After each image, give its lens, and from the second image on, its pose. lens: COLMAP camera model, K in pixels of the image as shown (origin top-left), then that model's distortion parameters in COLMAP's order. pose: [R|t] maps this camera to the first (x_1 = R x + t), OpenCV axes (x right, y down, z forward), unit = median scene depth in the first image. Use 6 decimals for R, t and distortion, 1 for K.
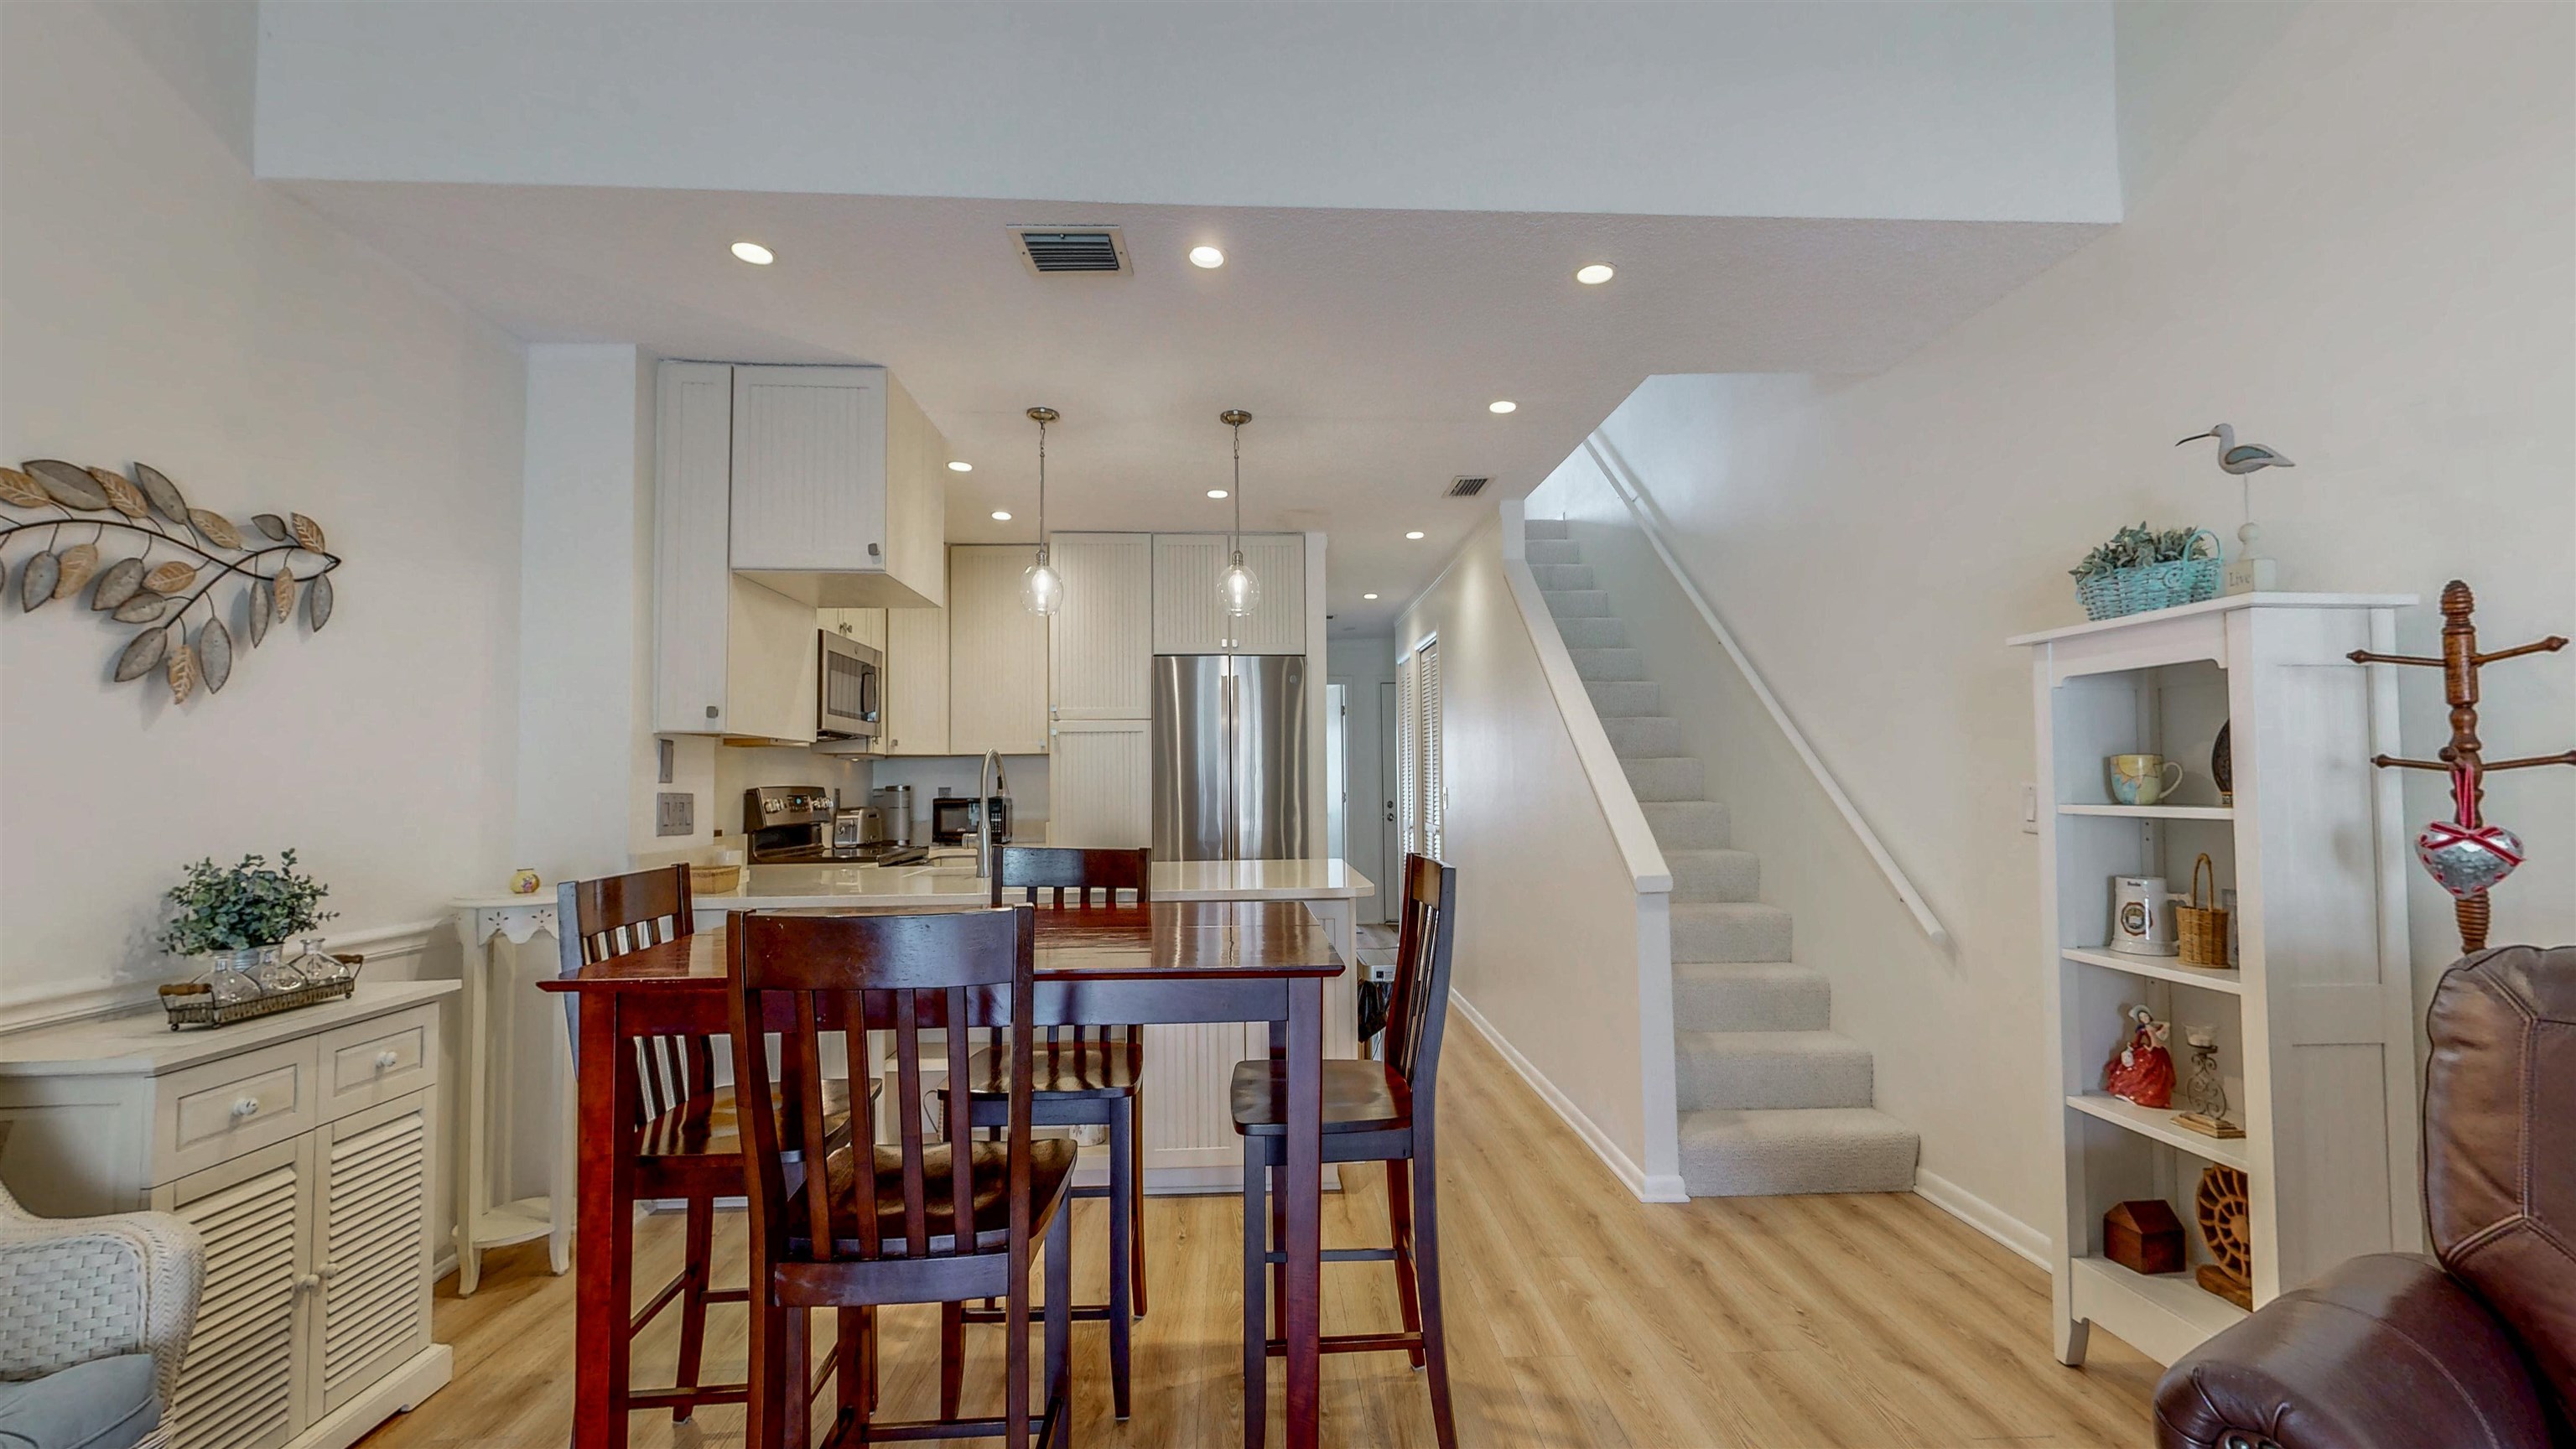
lens RADIAL K [[968.3, 0, 1283.7], [0, 968.3, 744.9], [0, 0, 1]] dist [0.006721, -0.000654]
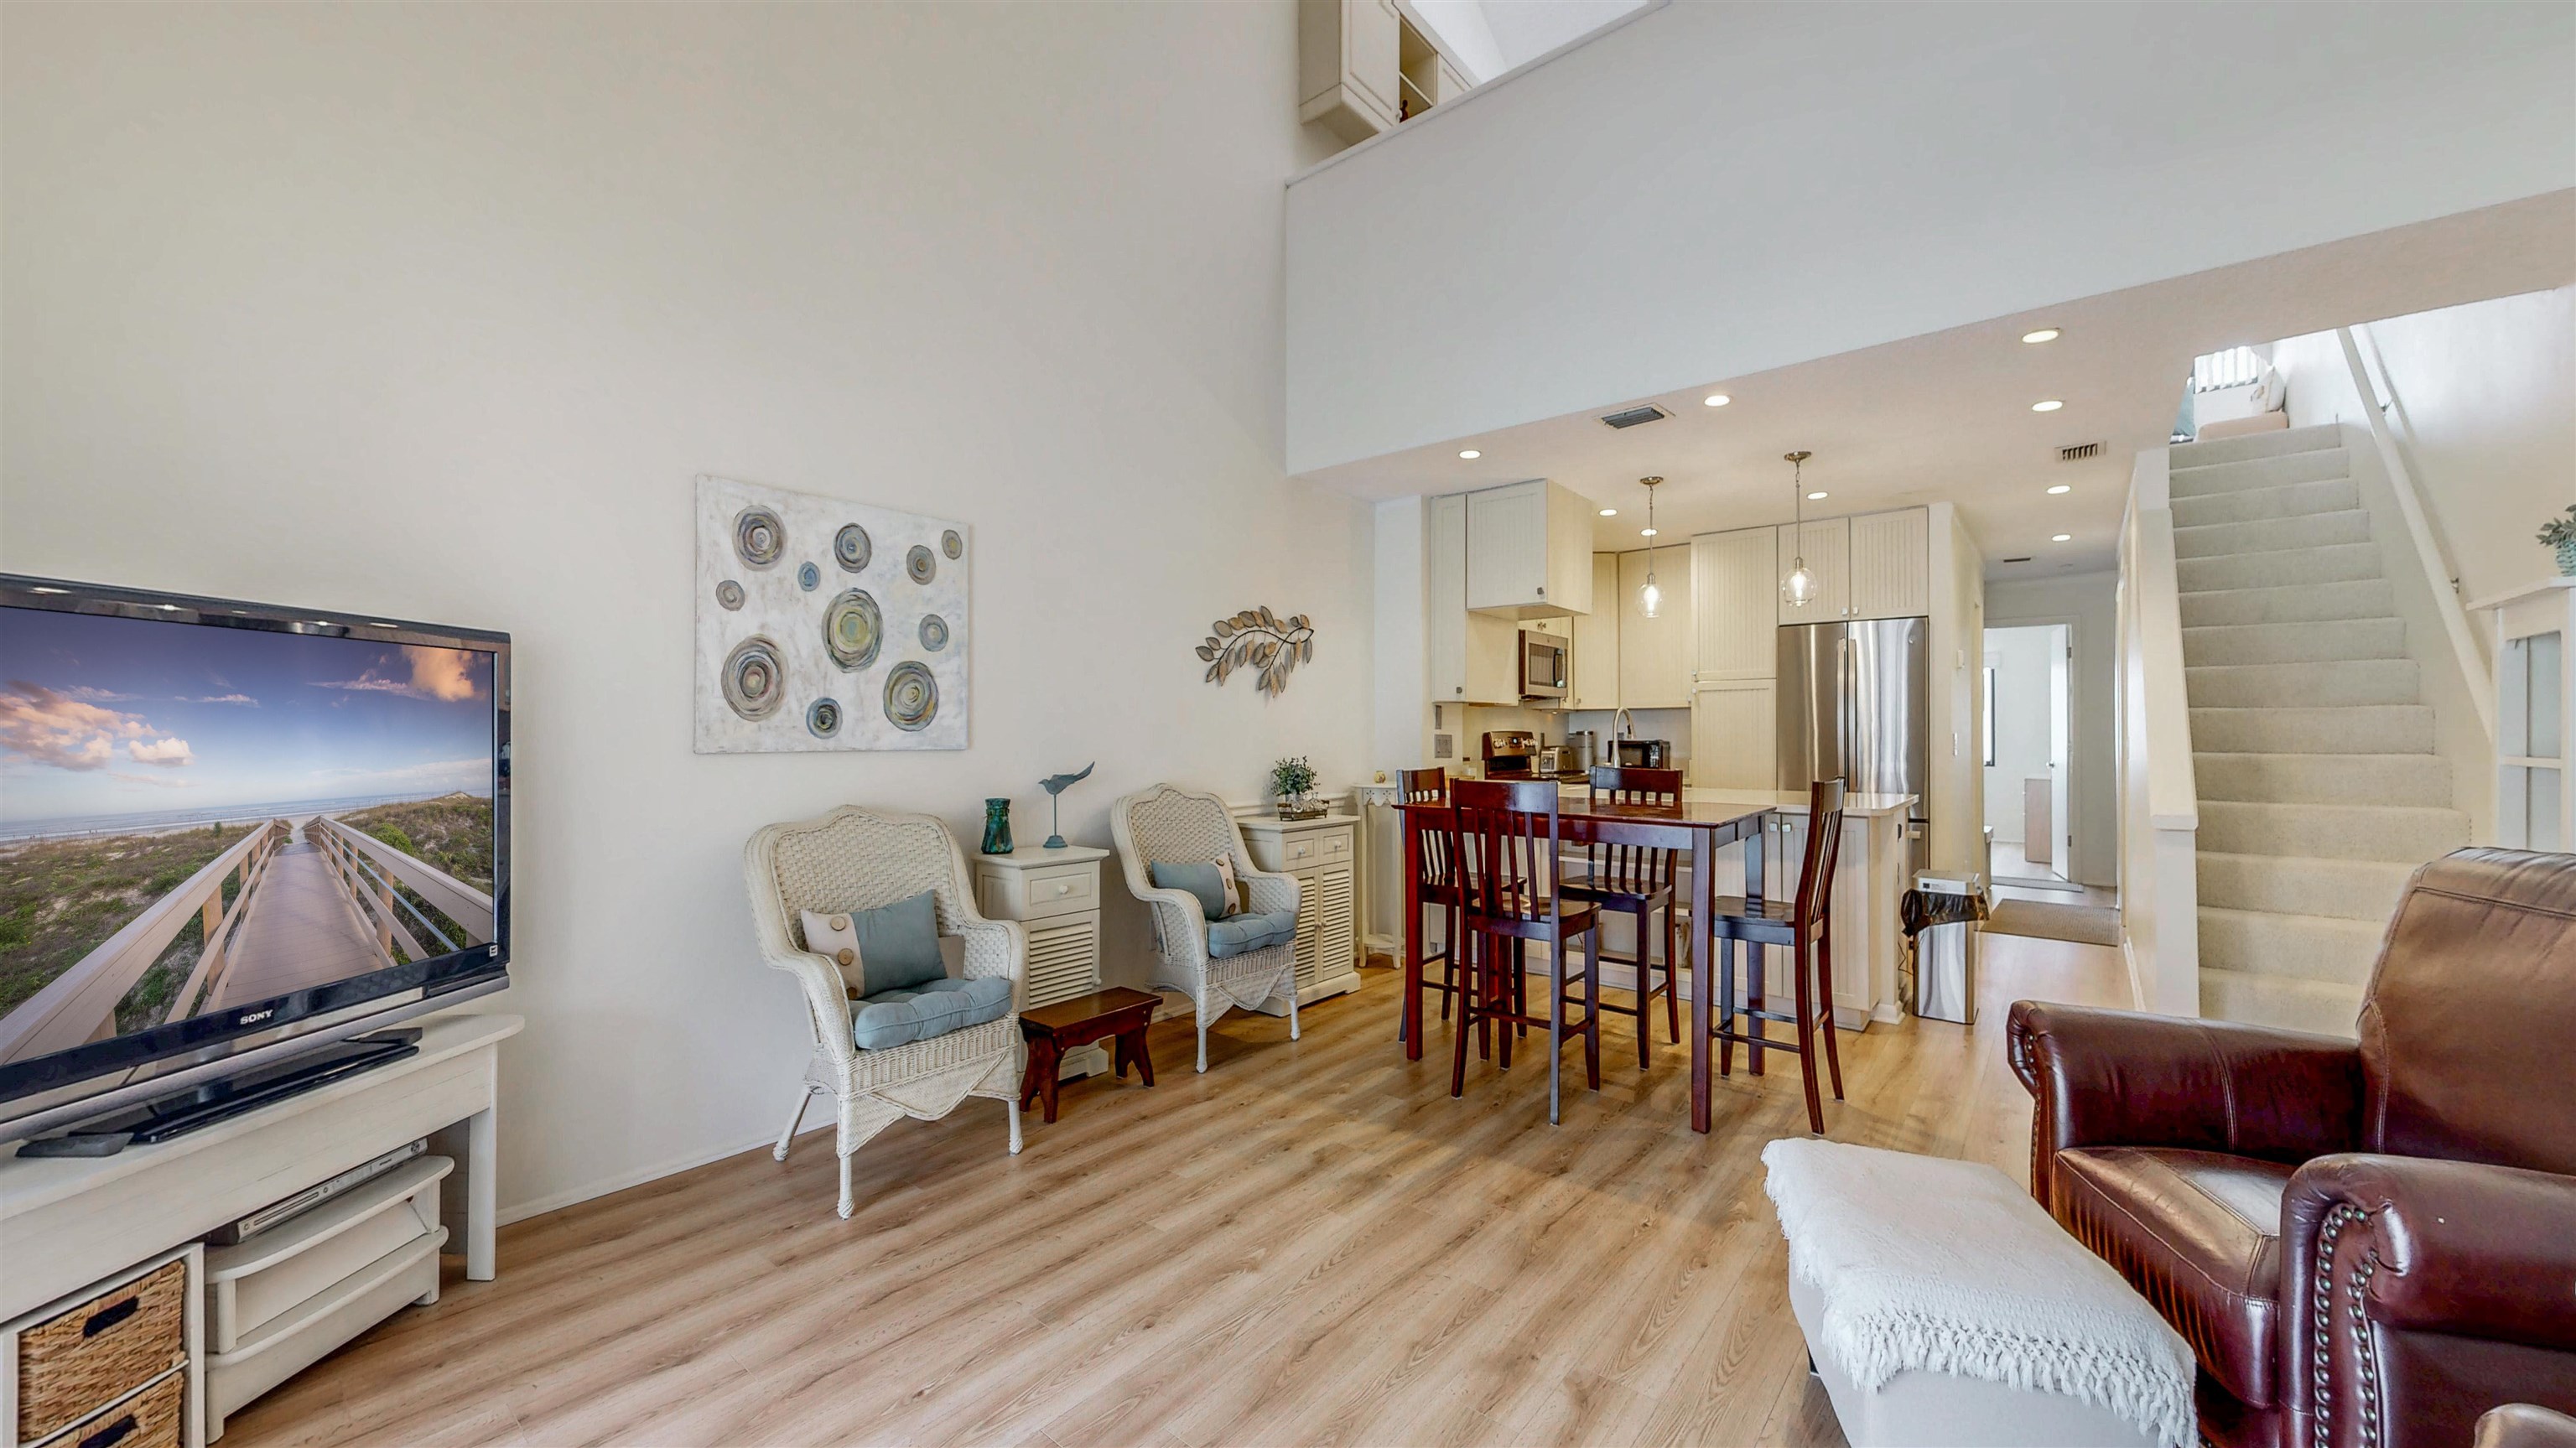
lens RADIAL K [[949.8, 0, 1276.3], [0, 949.8, 722.3], [0, 0, 1]] dist [-0.001148, 0.000156]
pose [[0.731601, 0.000665, -0.681733, 0.521024], [0.021946, 0.999458, 0.024526, -0.034586], [0.681380, -0.032905, 0.731190, -0.746617]]
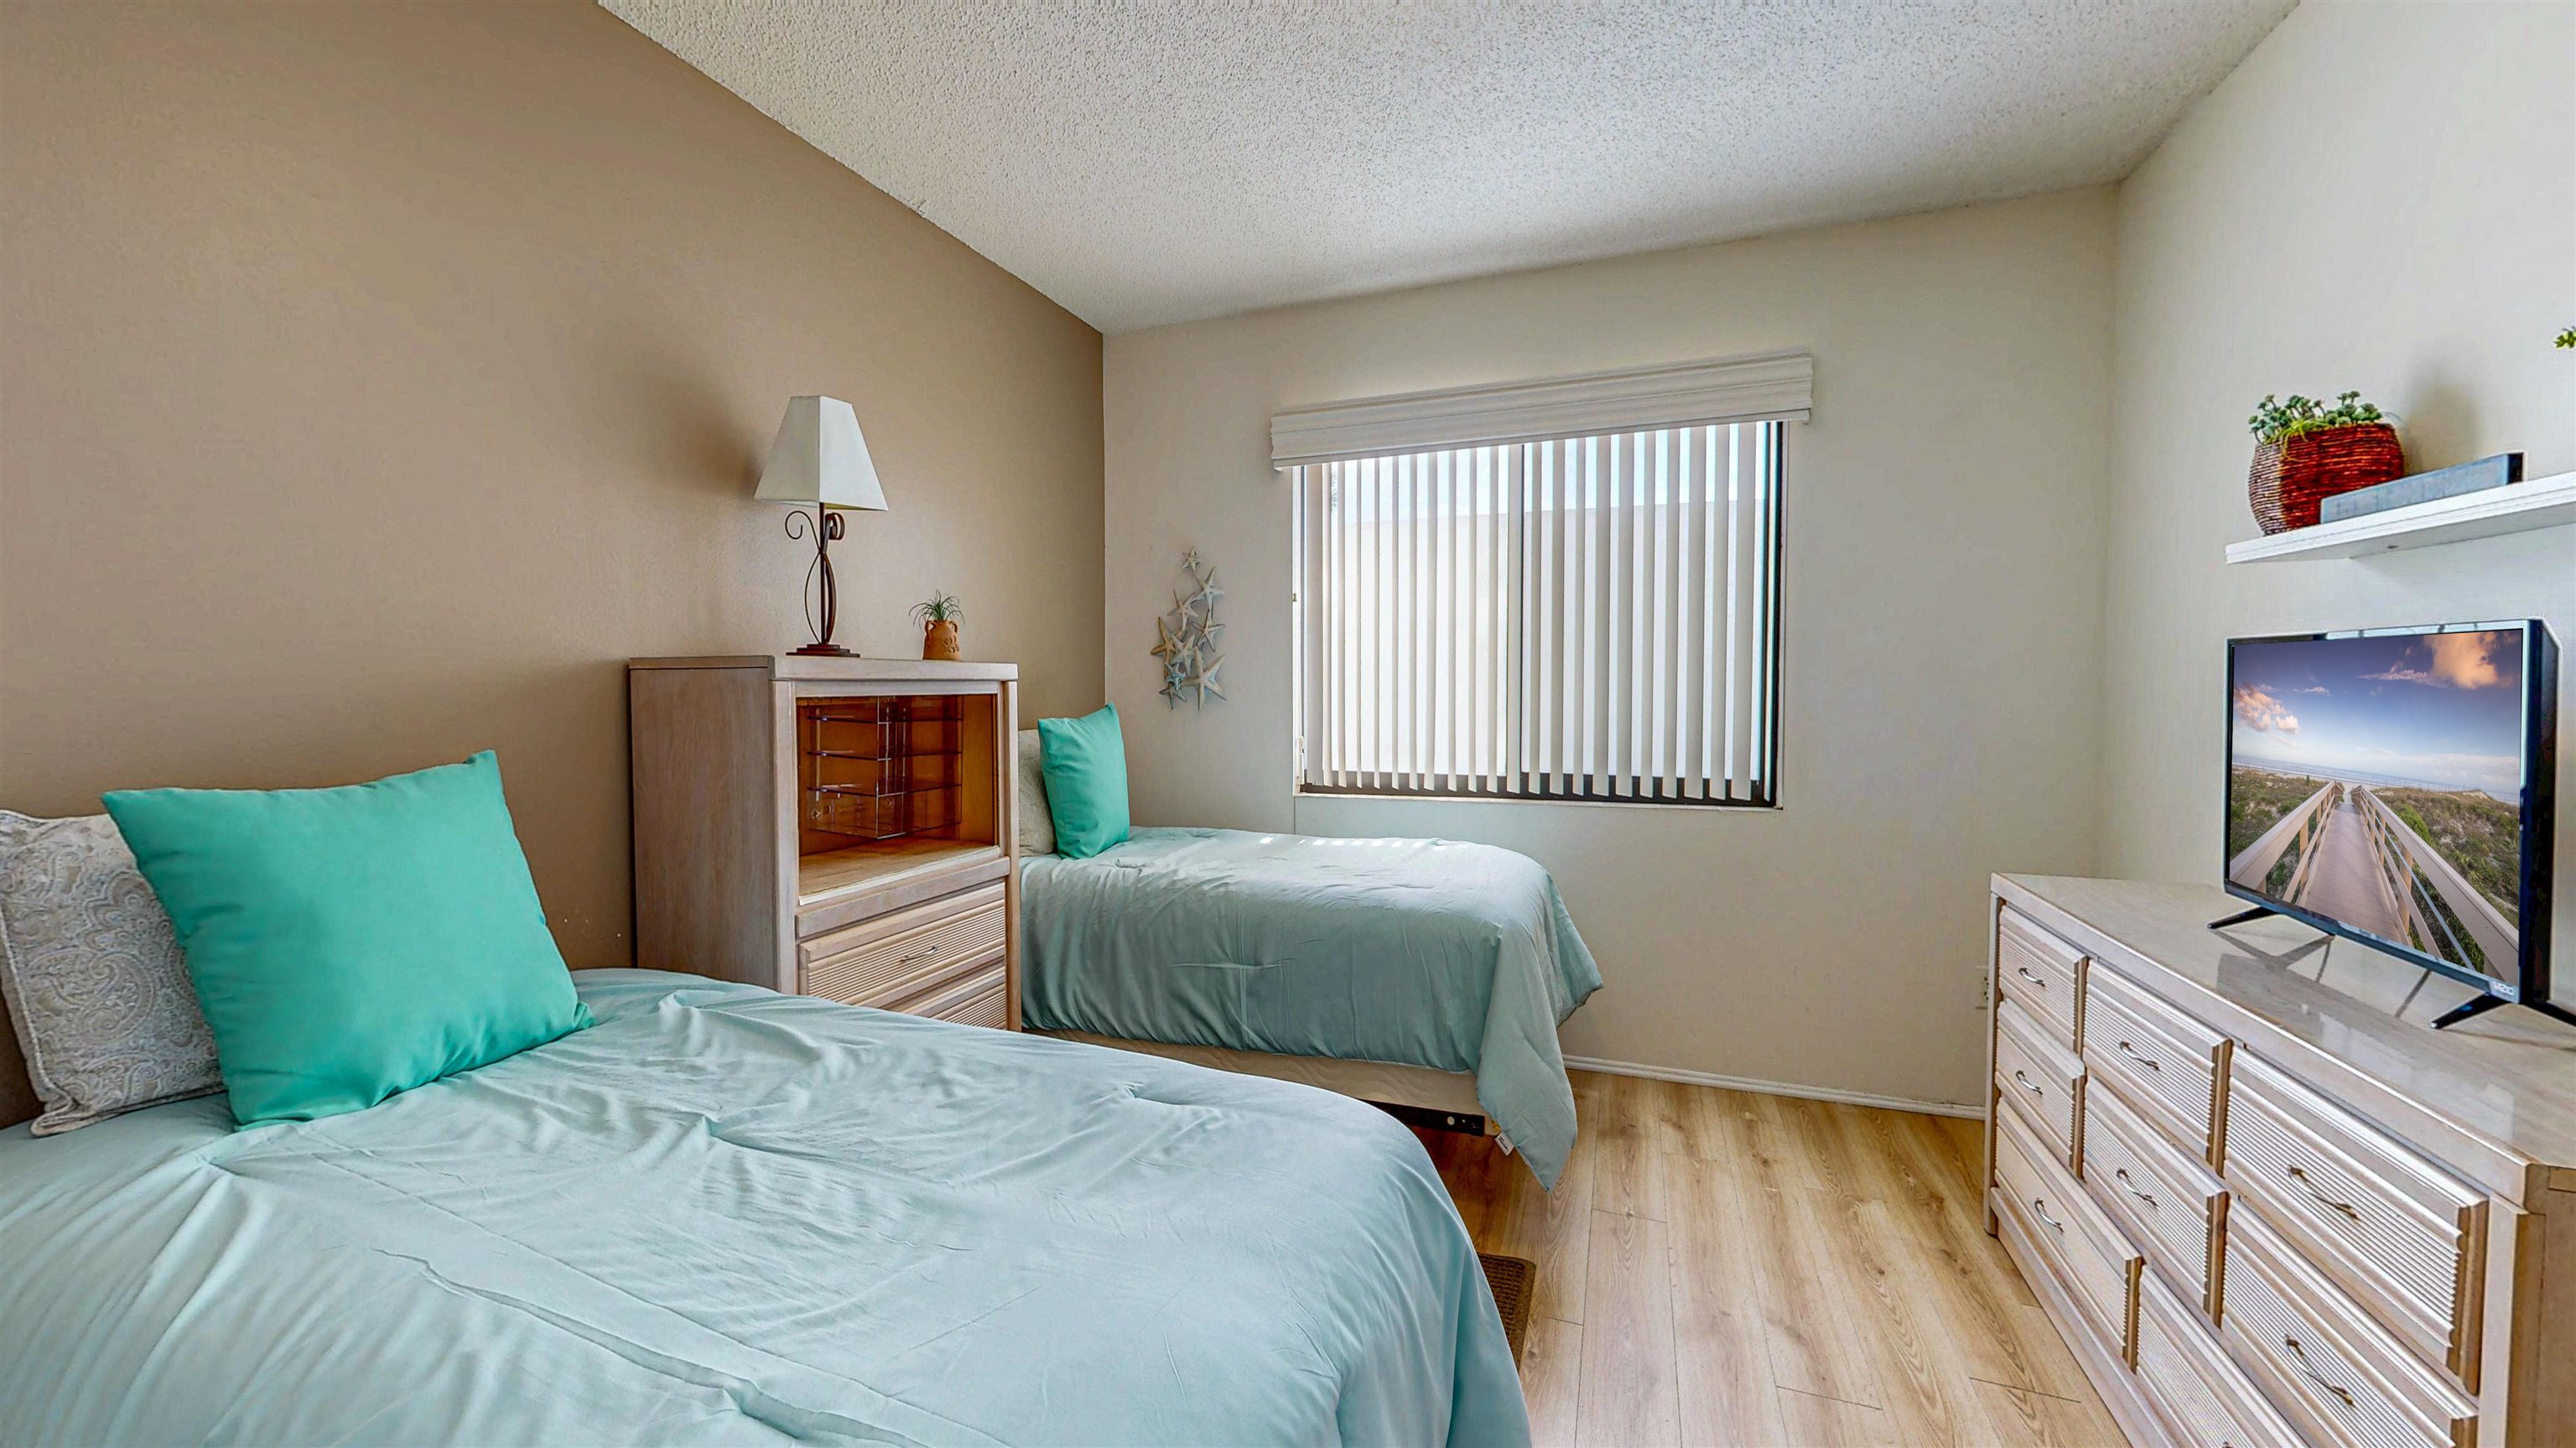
lens RADIAL K [[949.8, 0, 1296.1], [0, 949.8, 707.7], [0, 0, 1]] dist [-0.001148, 0.000156]
pose [[-0.497036, -0.023235, 0.867419, -1.091671], [-0.029127, 0.999525, 0.010083, -0.008050], [-0.867241, -0.020253, -0.497477, 0.881646]]
